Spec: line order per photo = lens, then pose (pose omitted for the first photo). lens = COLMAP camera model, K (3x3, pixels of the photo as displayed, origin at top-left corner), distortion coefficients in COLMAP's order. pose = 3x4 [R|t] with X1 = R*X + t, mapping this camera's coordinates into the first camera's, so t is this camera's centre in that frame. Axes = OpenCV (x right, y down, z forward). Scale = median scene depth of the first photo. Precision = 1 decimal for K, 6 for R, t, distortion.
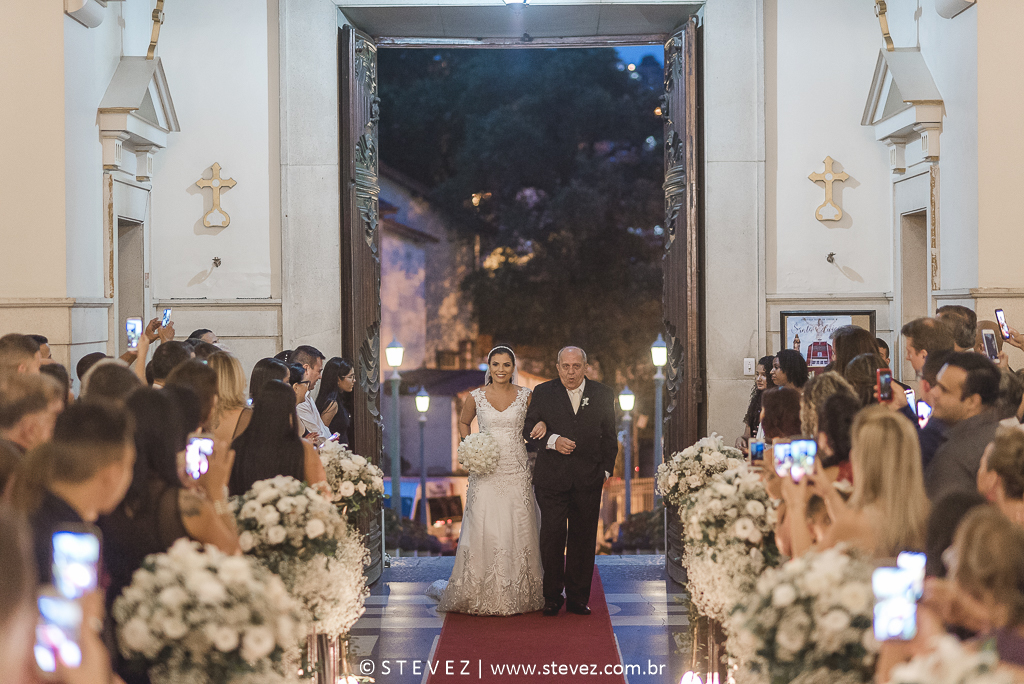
lens RADIAL K [[2496.4, 0, 512.0], [0, 2496.4, 342.0], [0, 0, 1]] dist [-0.031699, -0.179111]
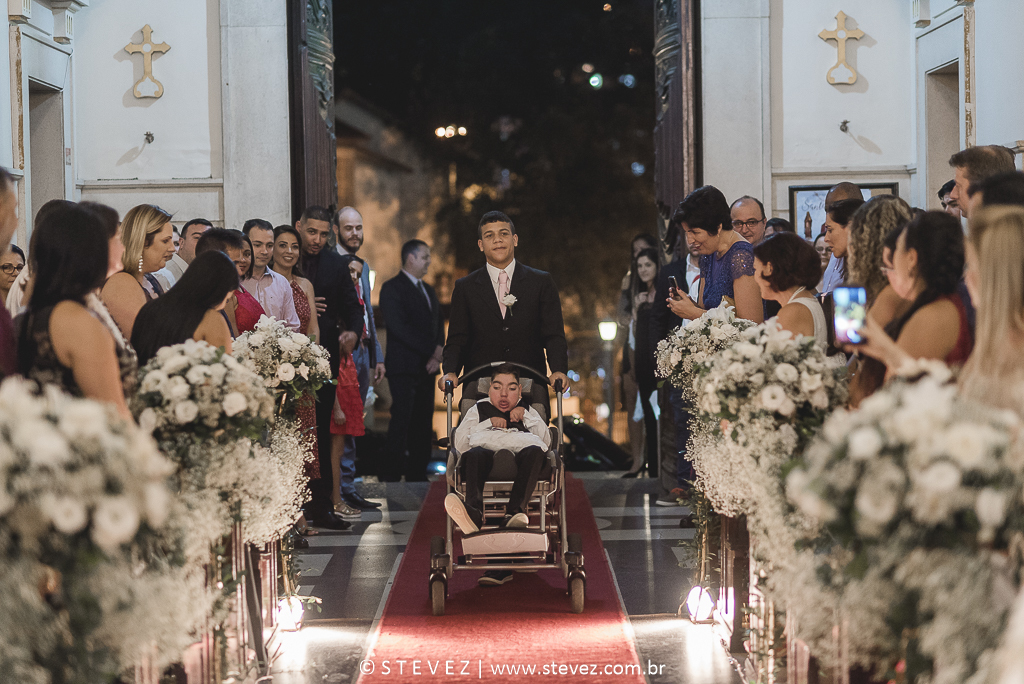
lens RADIAL K [[2496.4, 0, 512.0], [0, 2496.4, 342.0], [0, 0, 1]] dist [-0.031699, -0.179111]
pose [[0.999919, -0.009418, 0.008593, 0.003000], [0.009225, 0.999708, 0.022329, 0.037744], [-0.008801, -0.022248, 0.999714, 0.201583]]
